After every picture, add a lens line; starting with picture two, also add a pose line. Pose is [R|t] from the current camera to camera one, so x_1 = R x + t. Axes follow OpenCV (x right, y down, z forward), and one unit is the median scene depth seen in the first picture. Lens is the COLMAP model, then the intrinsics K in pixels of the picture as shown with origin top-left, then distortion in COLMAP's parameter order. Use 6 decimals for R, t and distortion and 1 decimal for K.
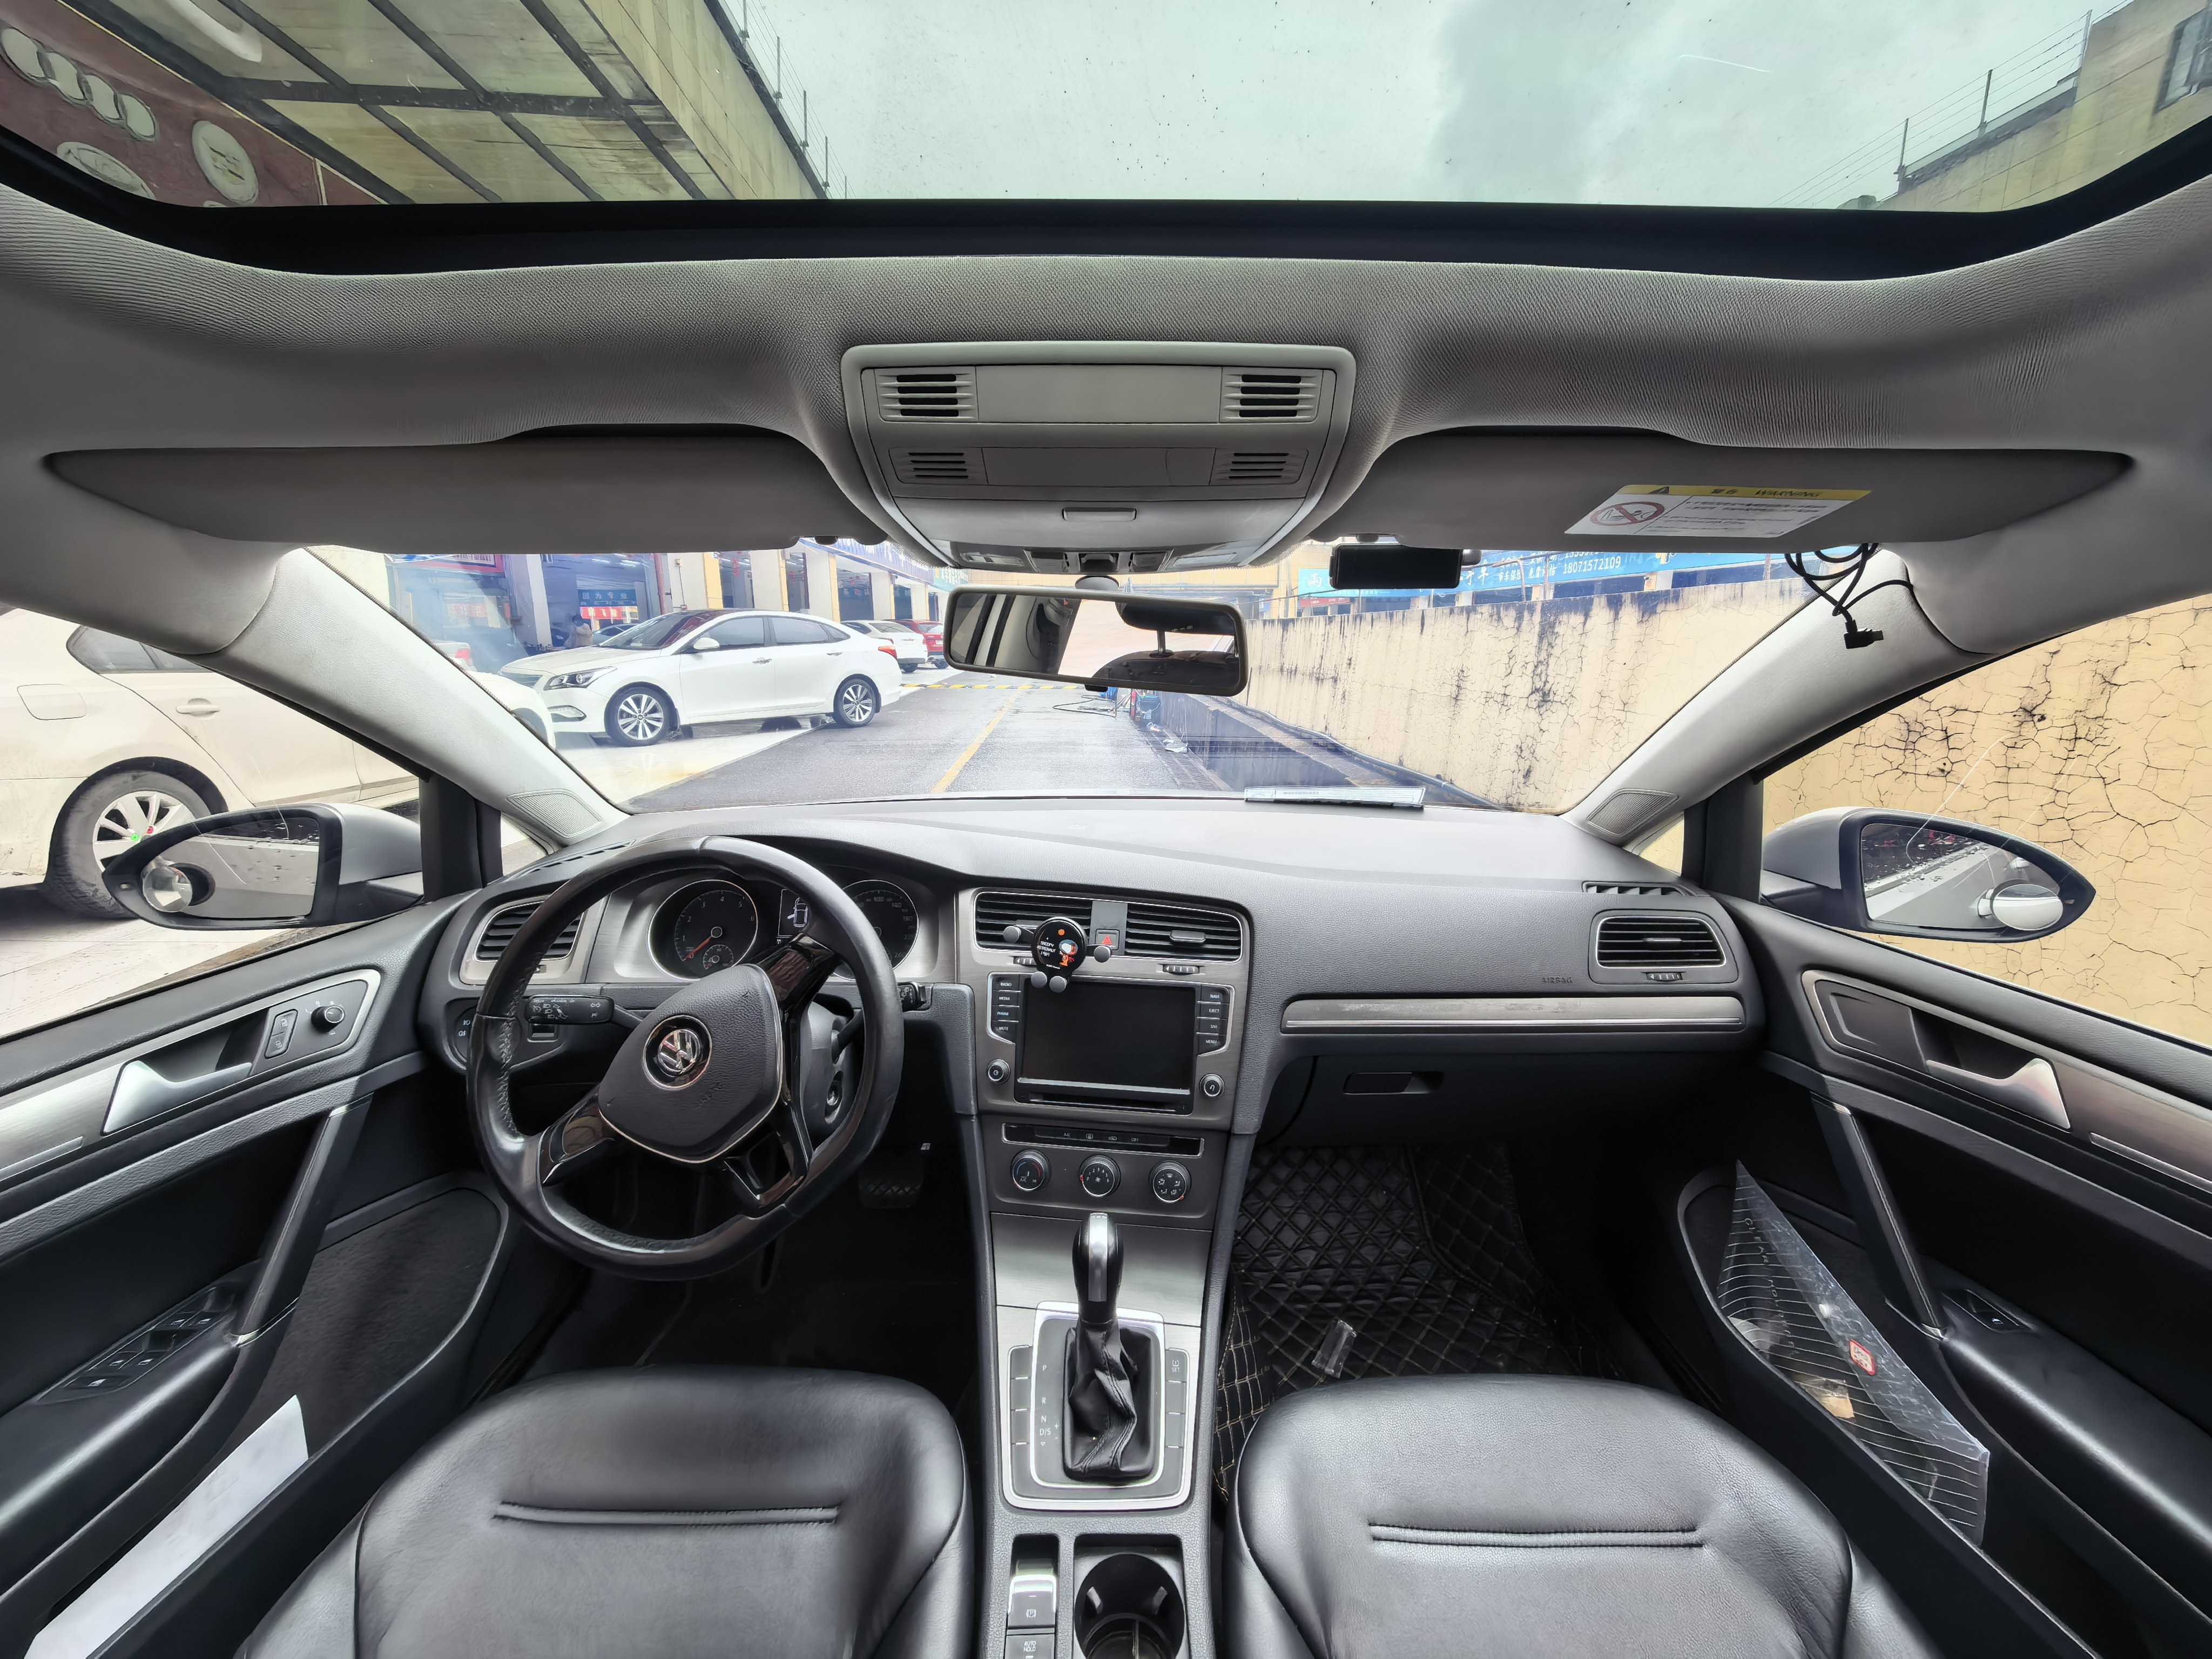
lens RADIAL K [[869.9, 0, 1100.6], [0, 869.9, 838.2], [0, 0, 1]] dist [-0.009610, -0.000124]
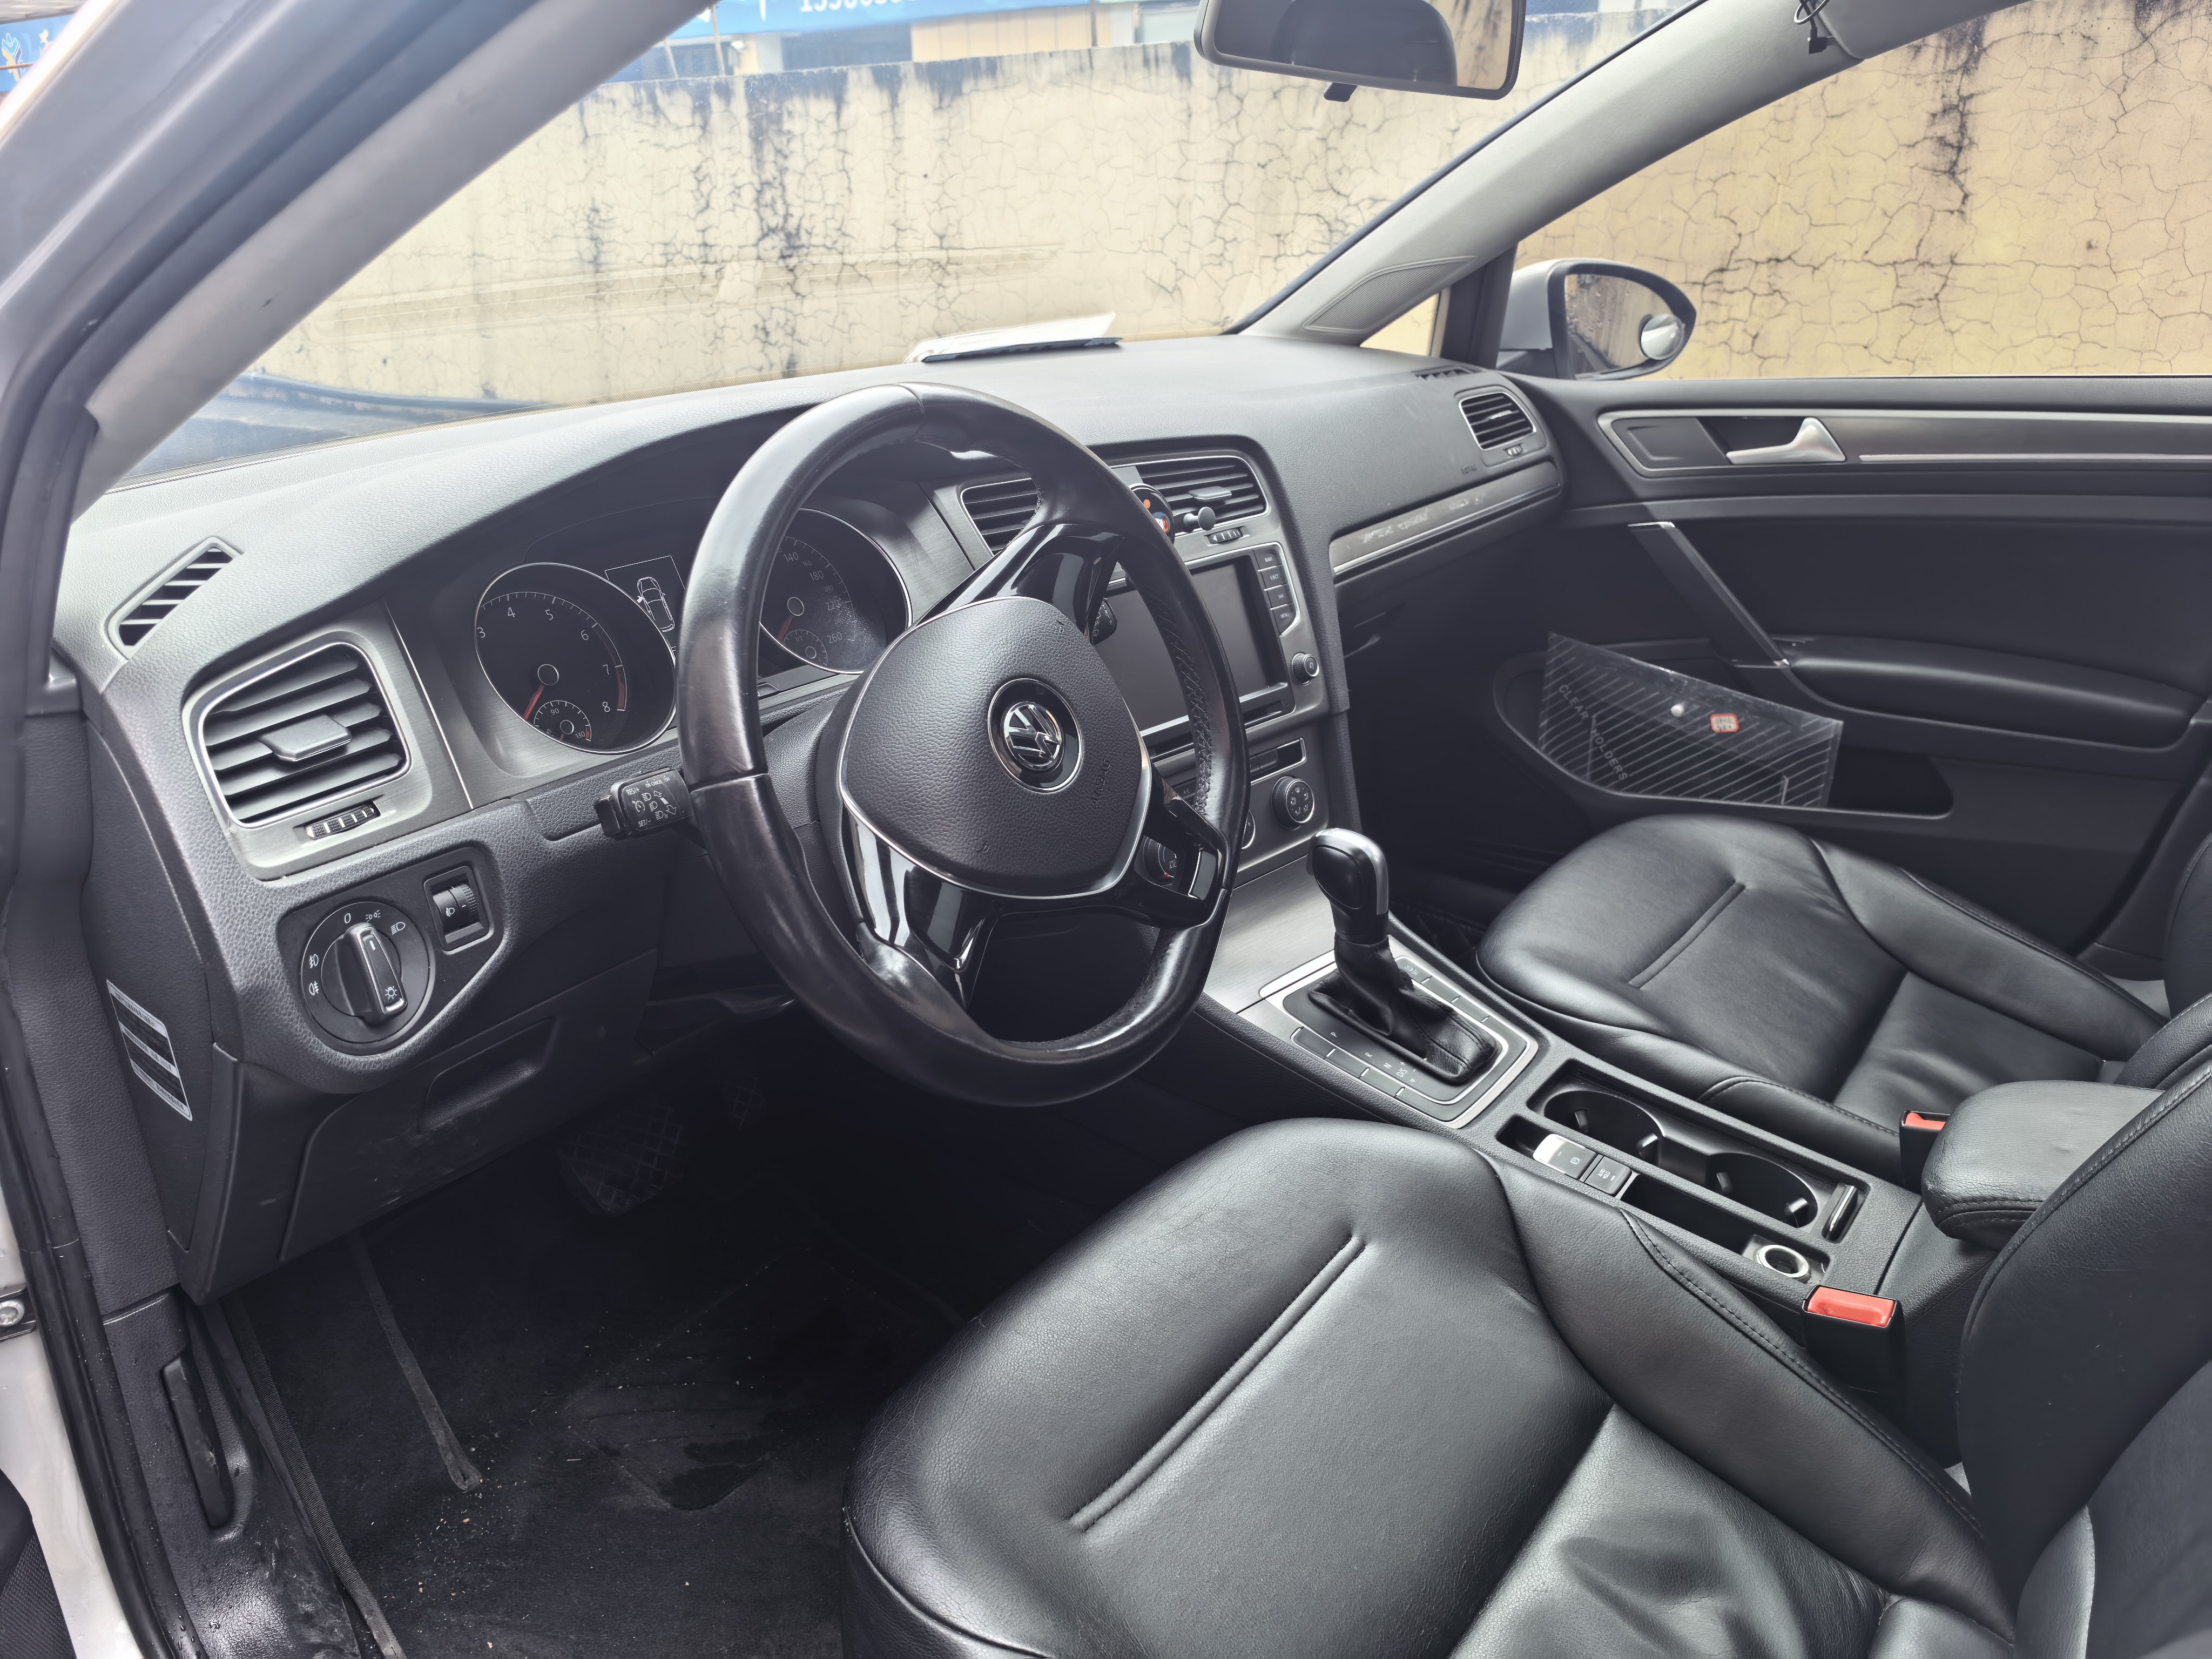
lens RADIAL K [[1613.5, 0, 1106.0], [0, 1613.5, 829.5], [0, 0, 1]] dist [0.049056, 0.000898]
pose [[0.605925, -0.309380, 0.732898, -0.455030], [0.202932, 0.950912, 0.233636, 0.019676], [-0.769203, 0.007163, 0.638964, 0.084915]]
